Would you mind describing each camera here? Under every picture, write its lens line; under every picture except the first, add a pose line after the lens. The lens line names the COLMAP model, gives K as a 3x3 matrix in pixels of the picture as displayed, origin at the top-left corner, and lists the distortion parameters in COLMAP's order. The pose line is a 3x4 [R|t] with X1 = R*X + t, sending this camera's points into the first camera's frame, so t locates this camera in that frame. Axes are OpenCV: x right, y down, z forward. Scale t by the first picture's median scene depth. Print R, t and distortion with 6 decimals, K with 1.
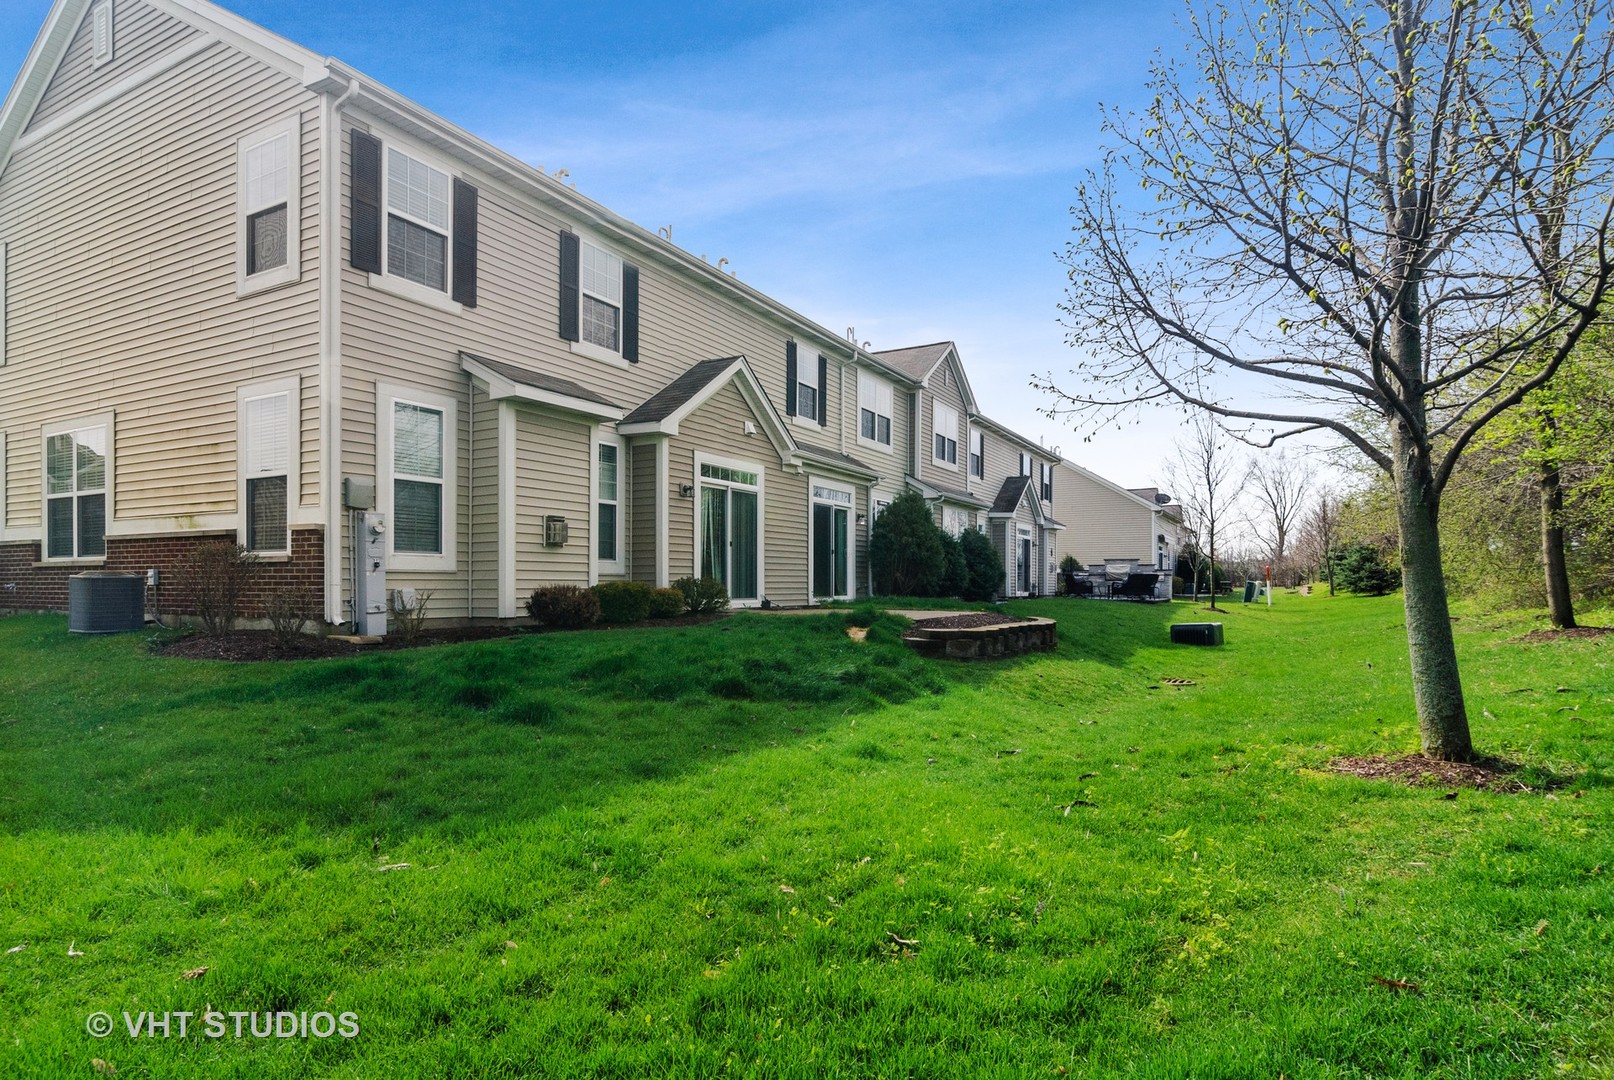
lens RADIAL K [[863.9, 0, 807.0], [0, 863.9, 540.0], [0, 0, 1]] dist [-0.000821, -0.000315]
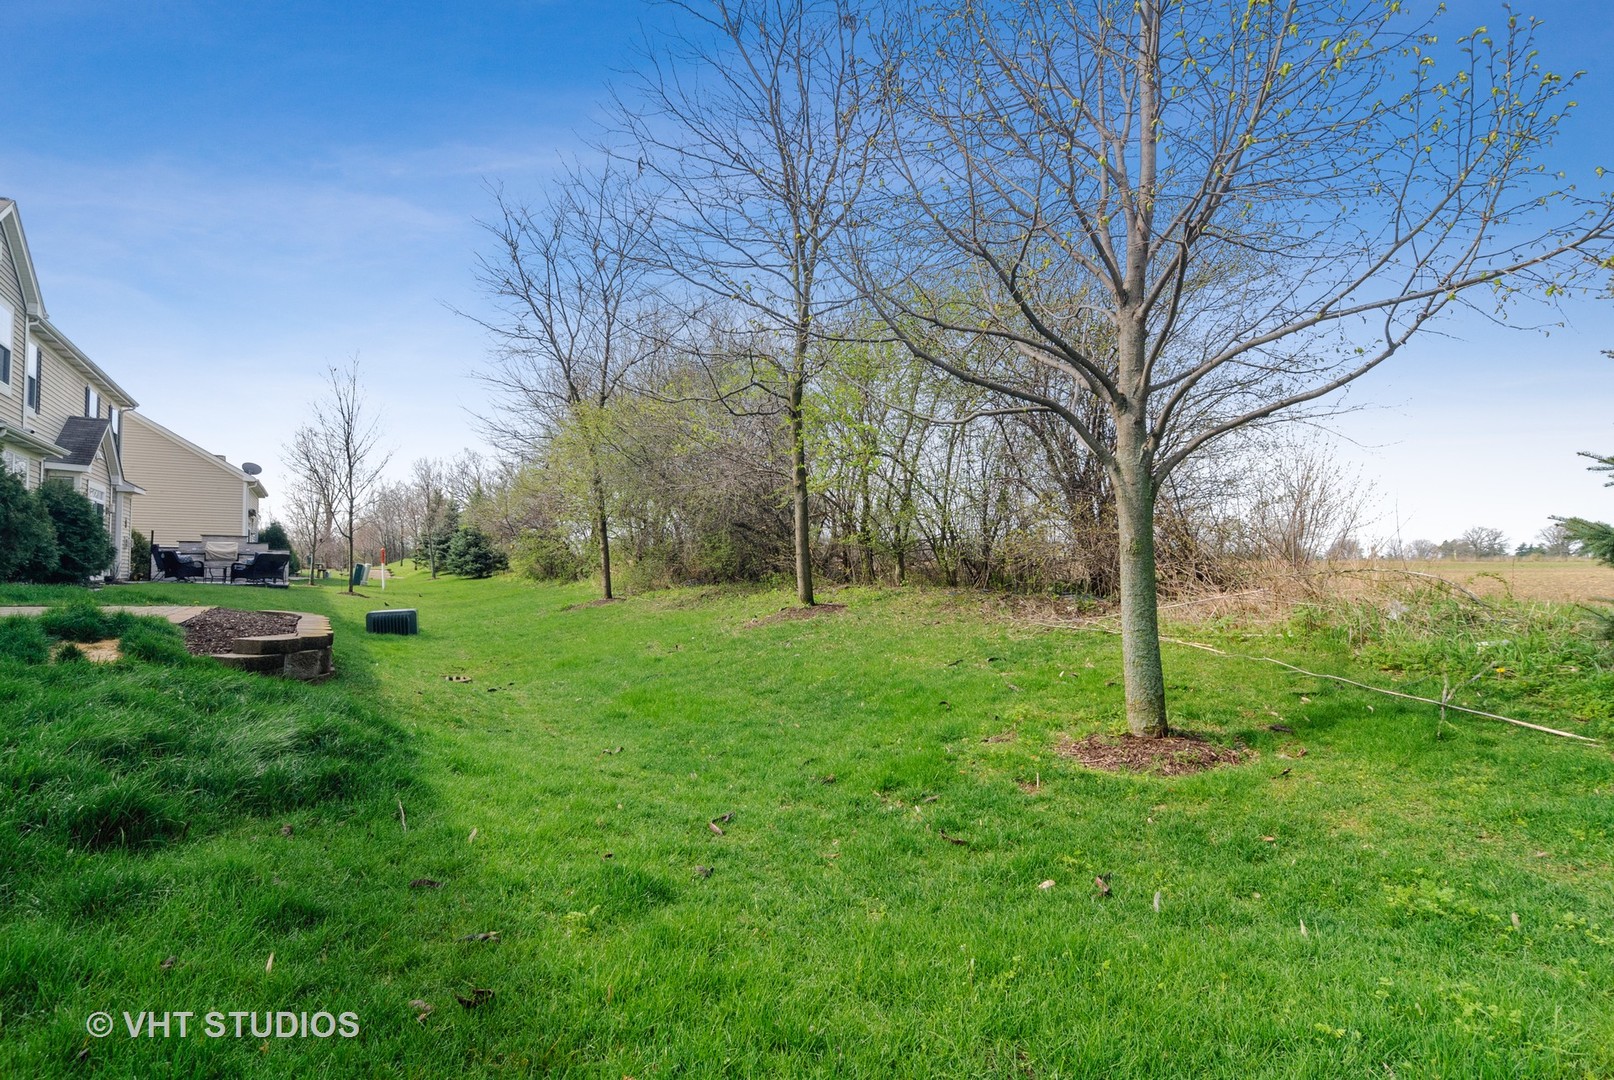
lens RADIAL K [[863.9, 0, 807.0], [0, 863.9, 540.0], [0, 0, 1]] dist [-0.000821, -0.000315]
pose [[0.534347, 0.034253, 0.844571, -0.049034], [-0.051627, 0.998636, -0.007837, 0.004847], [-0.843687, -0.039415, 0.535386, 0.094980]]
